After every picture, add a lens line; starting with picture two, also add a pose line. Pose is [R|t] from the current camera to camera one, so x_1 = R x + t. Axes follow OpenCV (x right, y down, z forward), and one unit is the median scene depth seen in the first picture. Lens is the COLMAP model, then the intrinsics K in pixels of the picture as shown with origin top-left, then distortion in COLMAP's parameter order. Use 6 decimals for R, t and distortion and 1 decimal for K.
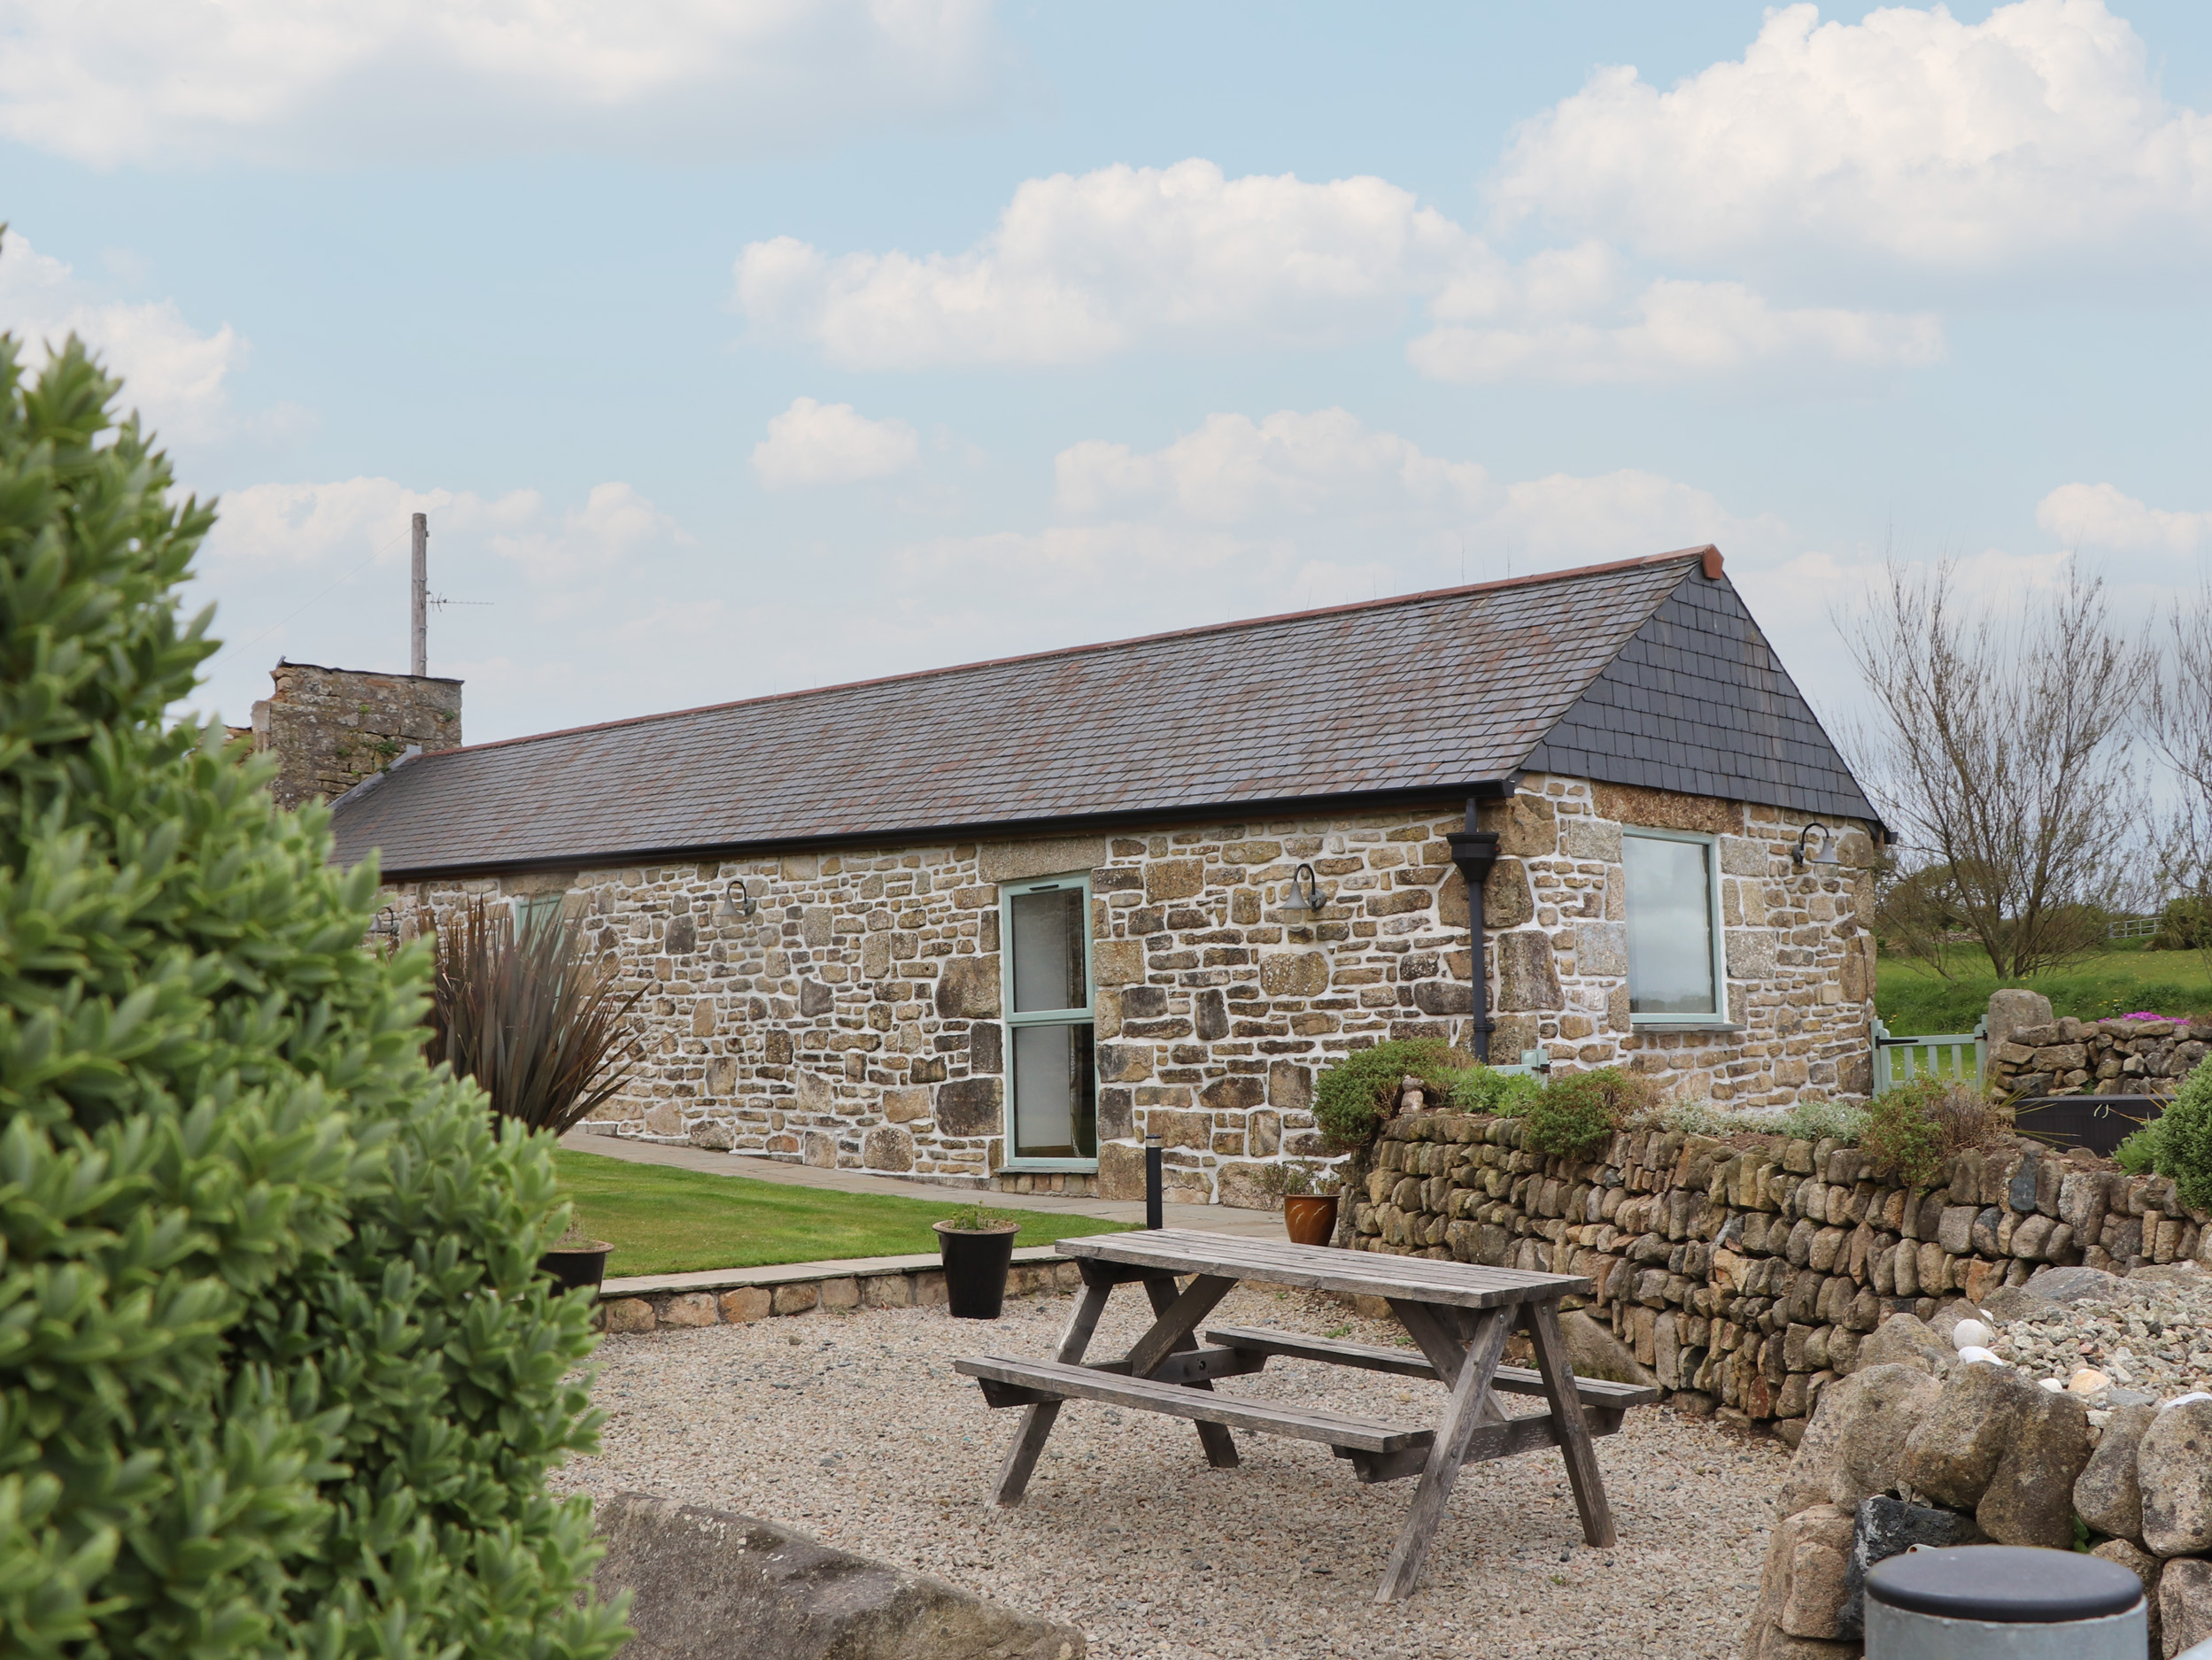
lens RADIAL K [[2196.7, 0, 1099.4], [0, 2196.7, 841.8], [0, 0, 1]] dist [-0.130792, 0.000000]
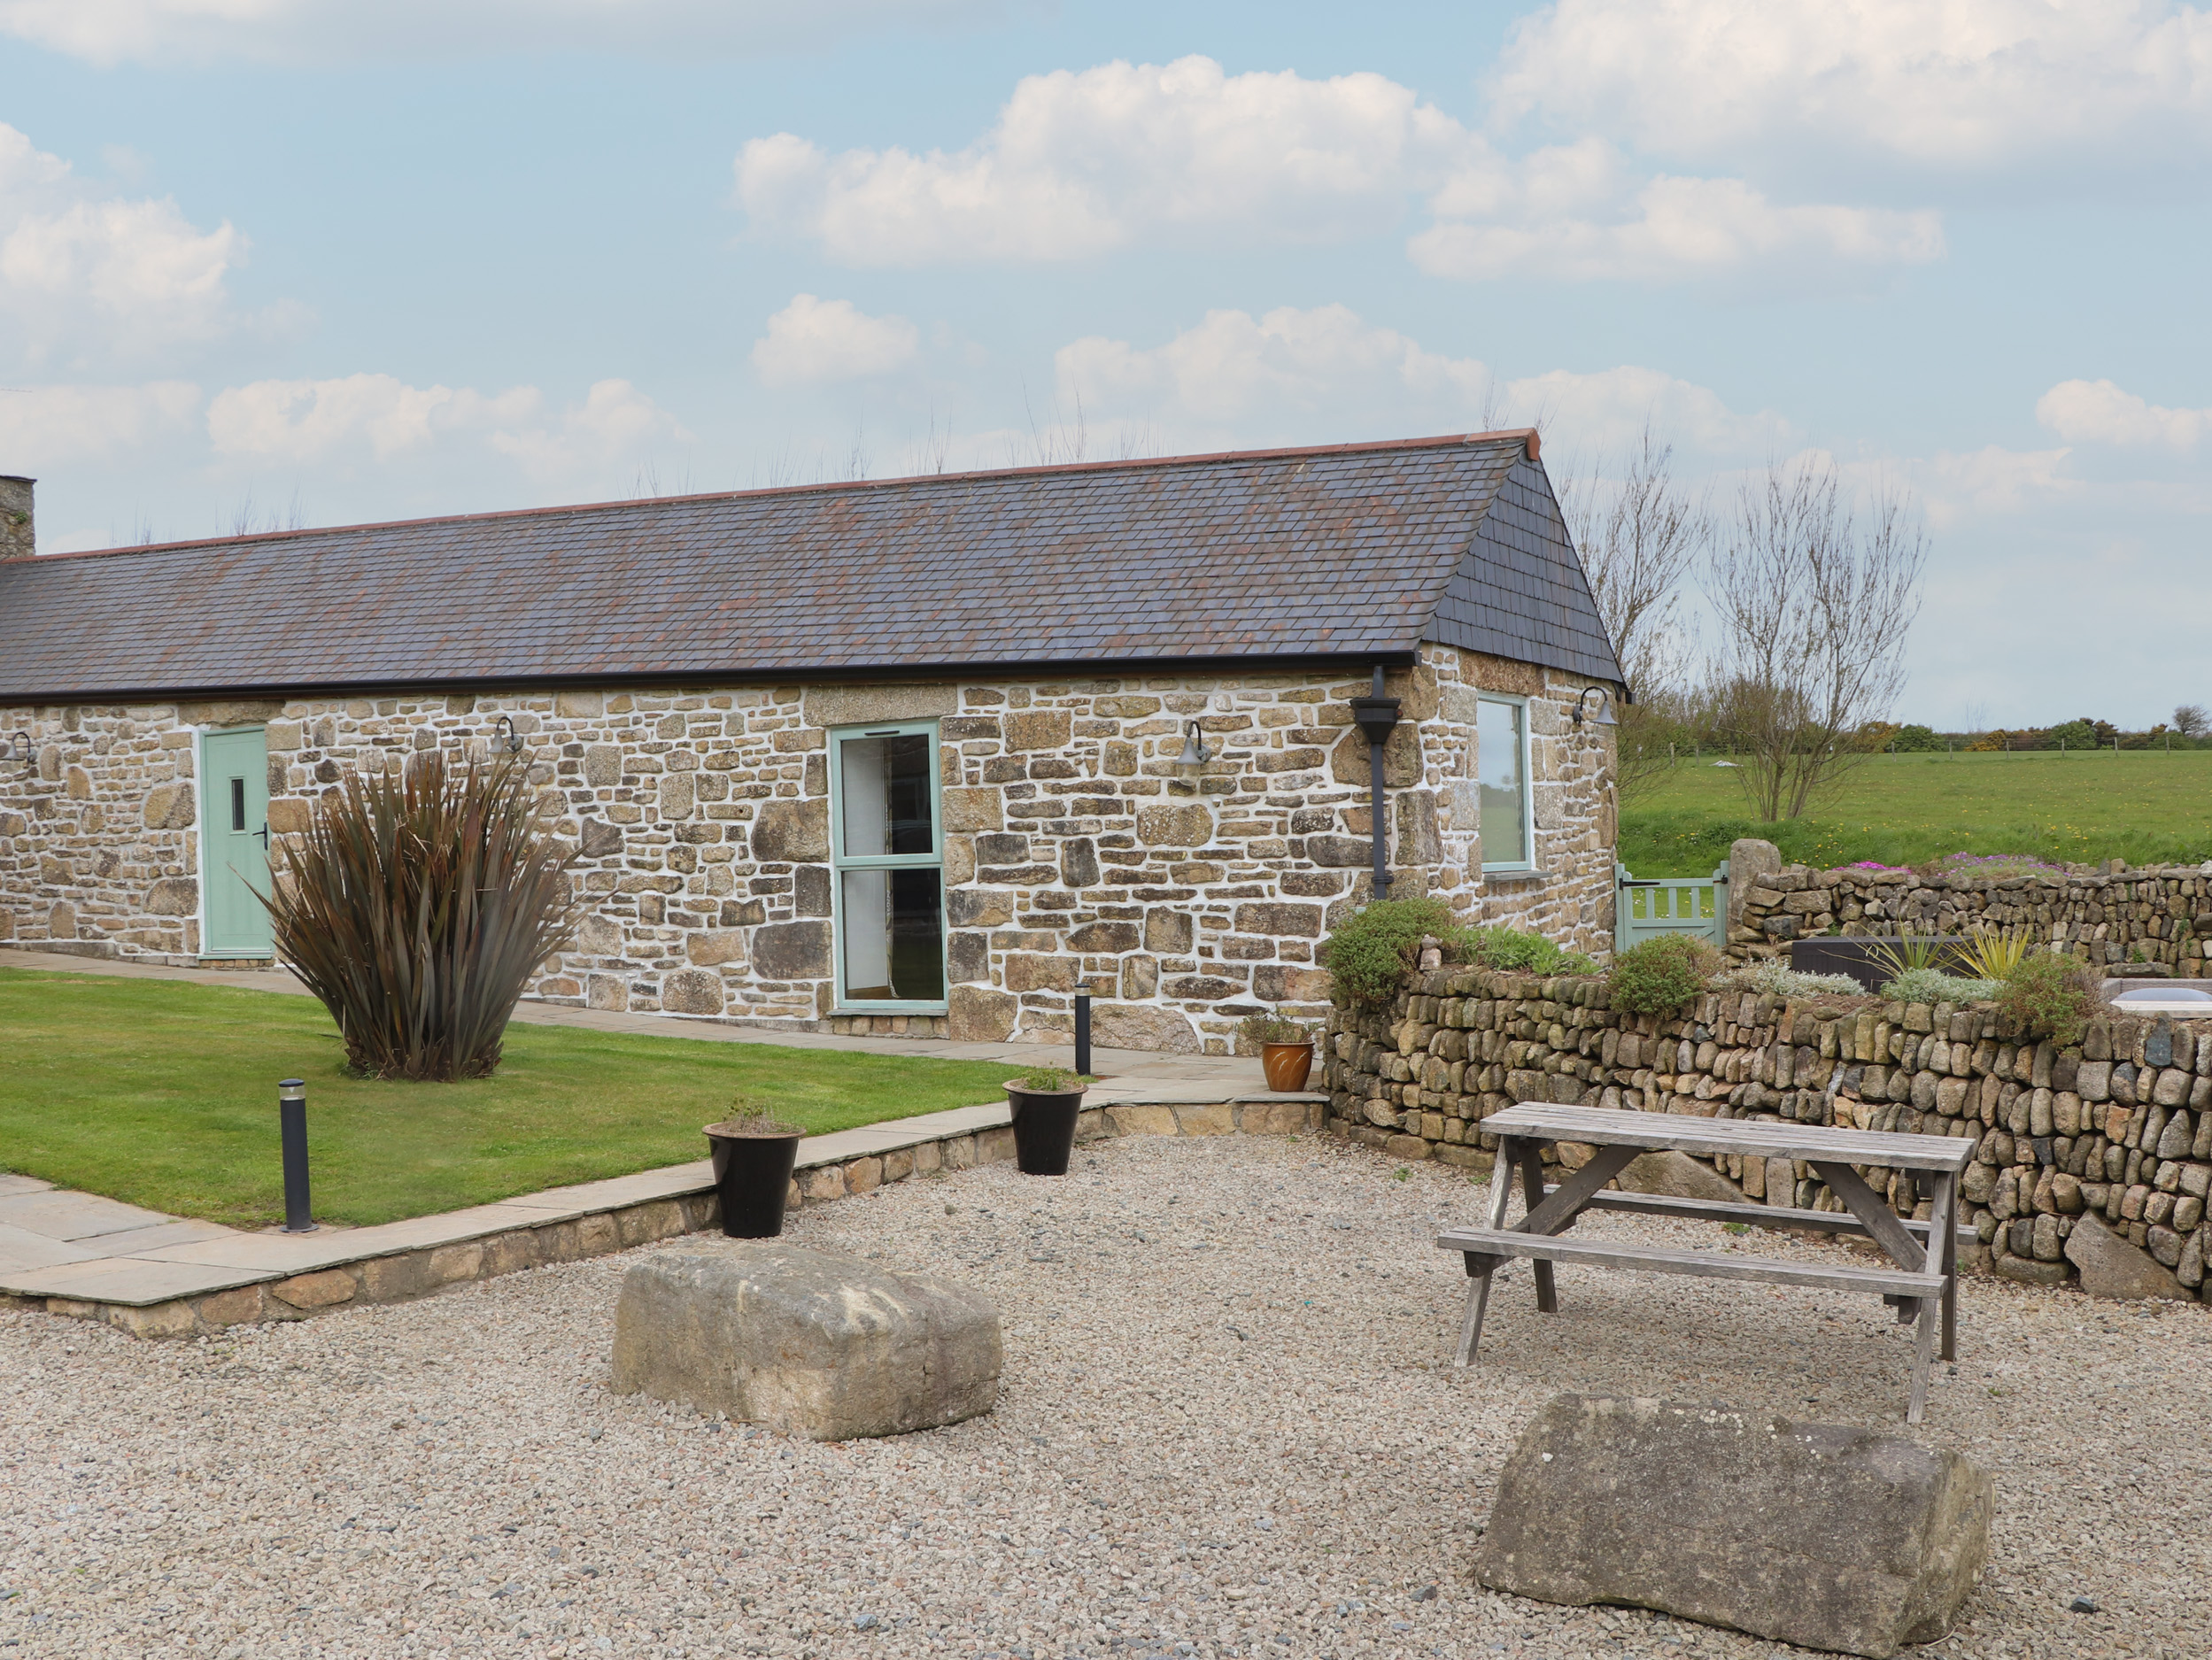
lens RADIAL K [[2196.7, 0, 1046.8], [0, 2196.7, 856.2], [0, 0, 1]] dist [-0.130792, 0.000000]
pose [[0.961158, -0.003456, 0.275978, -0.243764], [-0.023972, 0.995098, 0.095949, -0.022515], [-0.274956, -0.098838, 0.956363, 0.013838]]
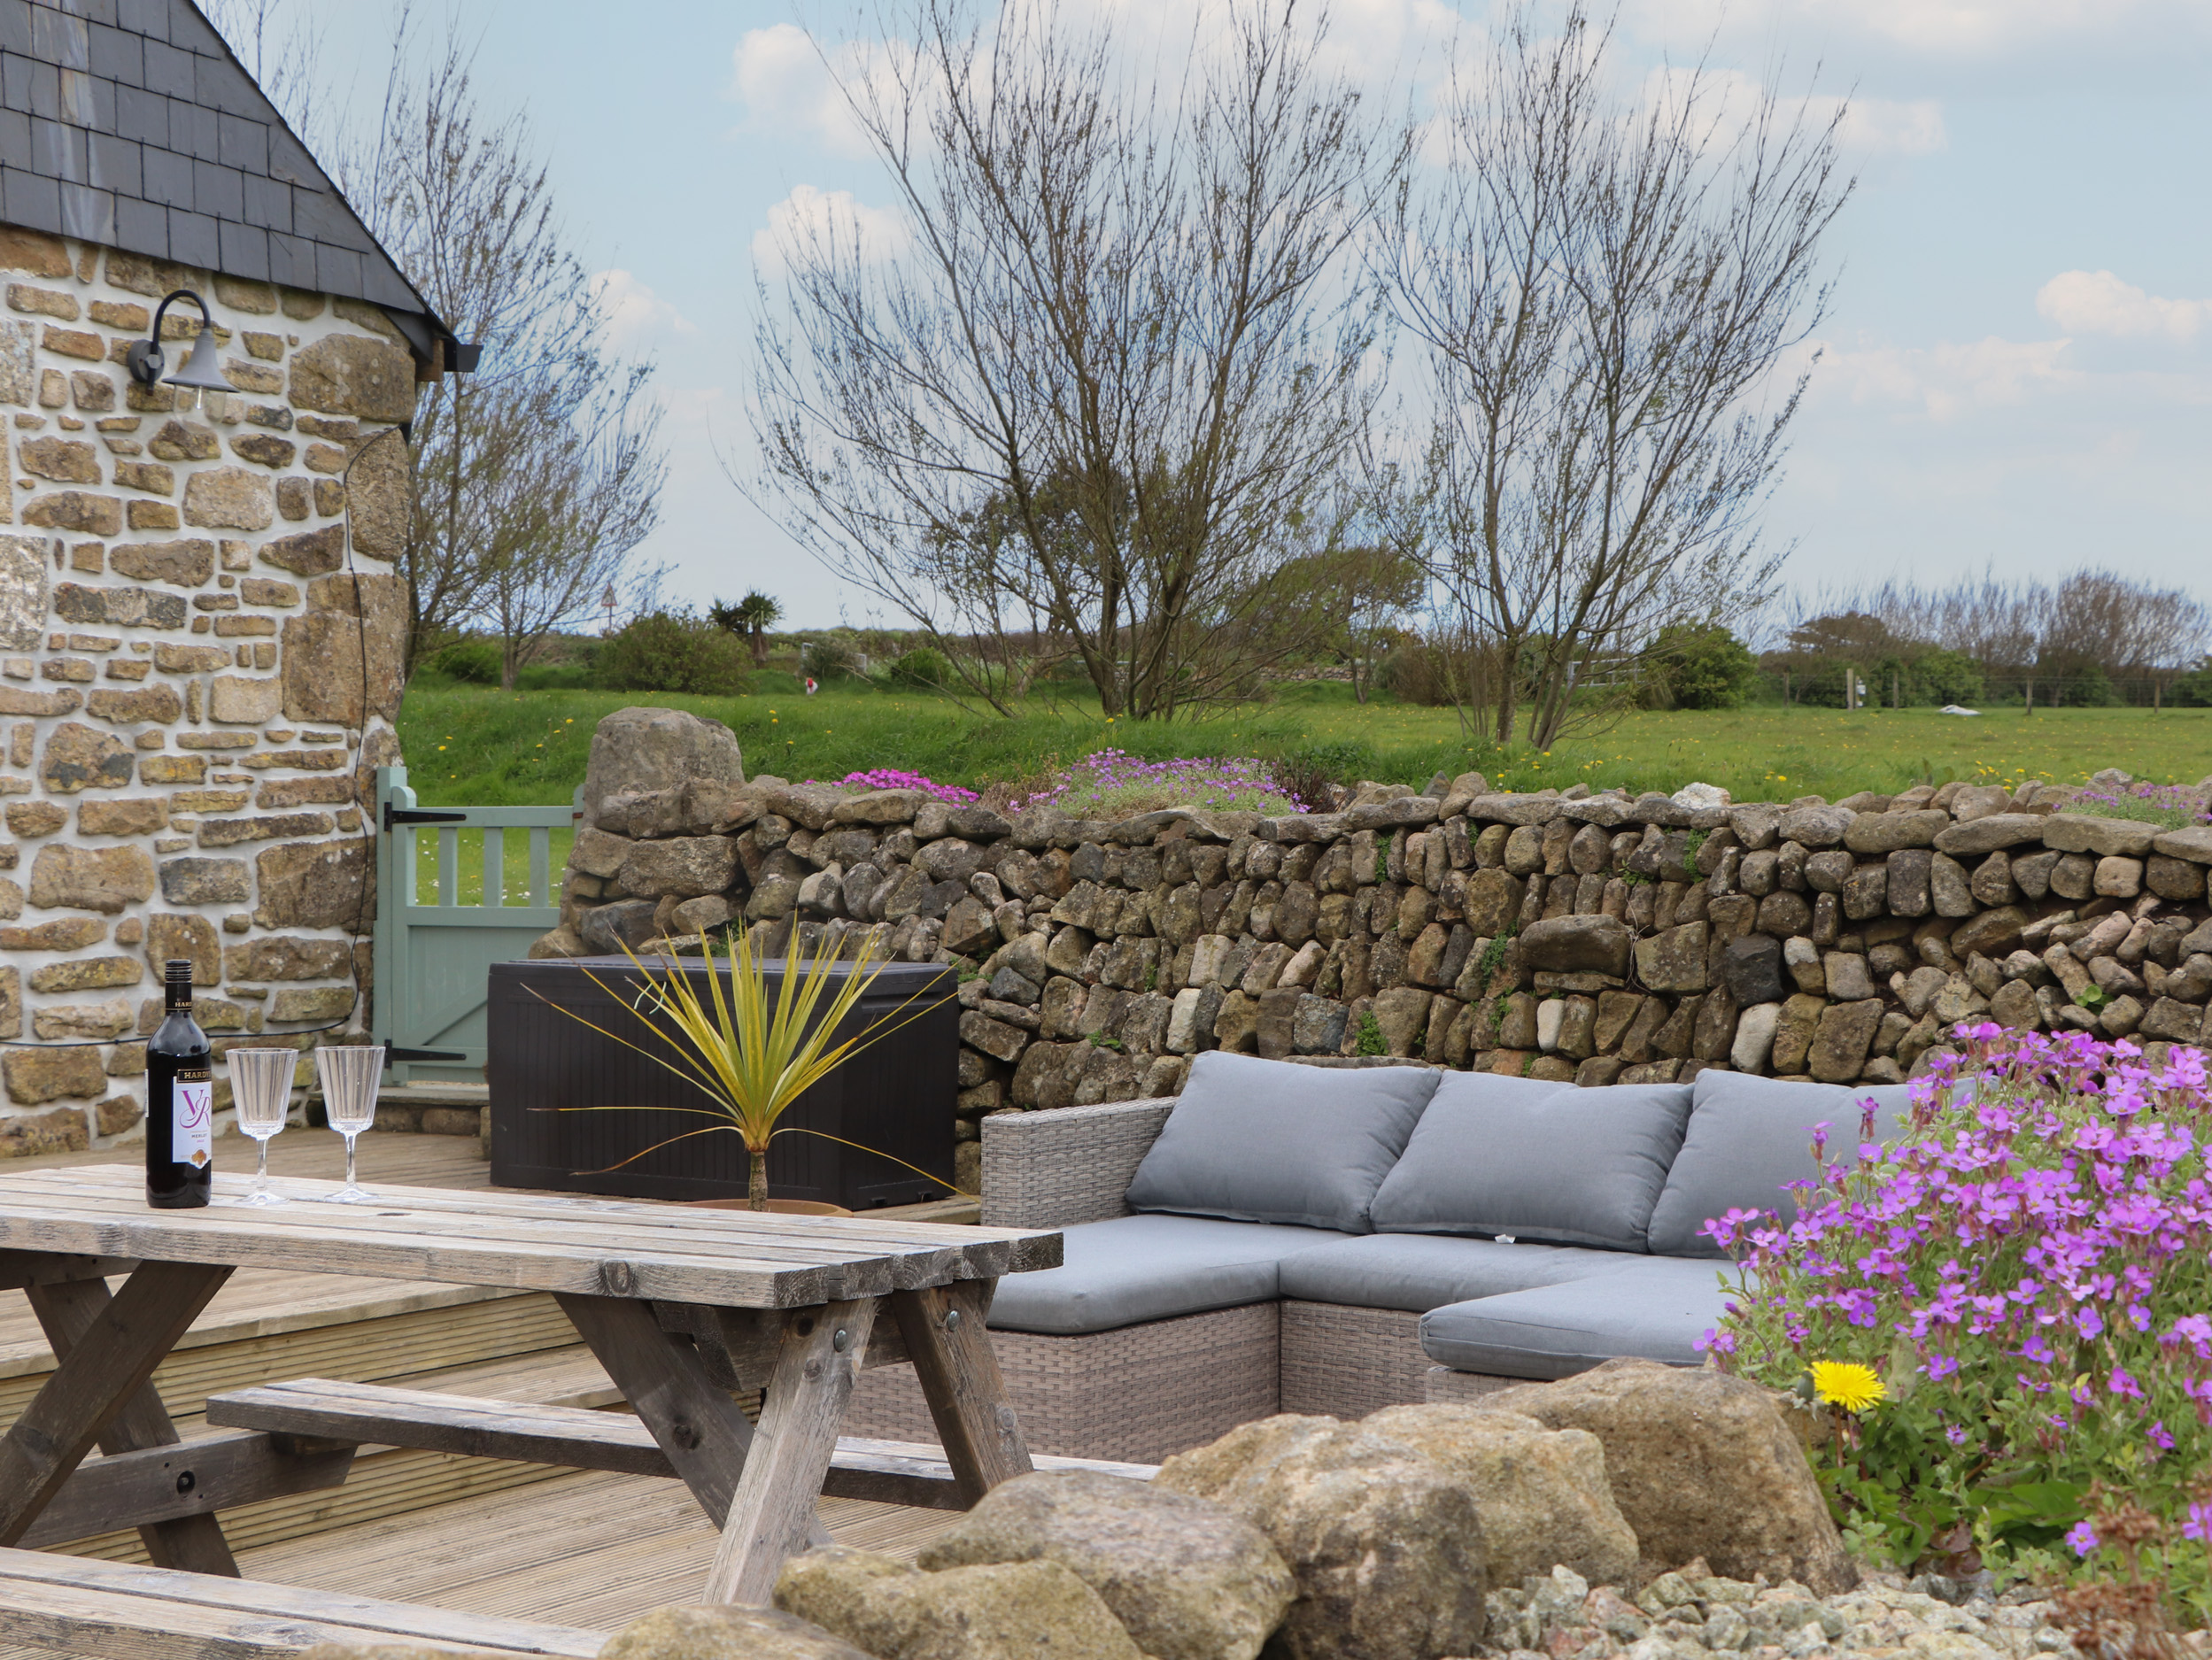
lens RADIAL K [[3469.7, 0, 1109.0], [0, 3469.7, 834.8], [0, 0, 1]] dist [0.132083, 0.000000]
pose [[0.963686, 0.031834, 0.265132, 0.330510], [-0.057023, 0.994500, 0.087853, 0.026821], [-0.260877, -0.099782, 0.960201, 0.288482]]
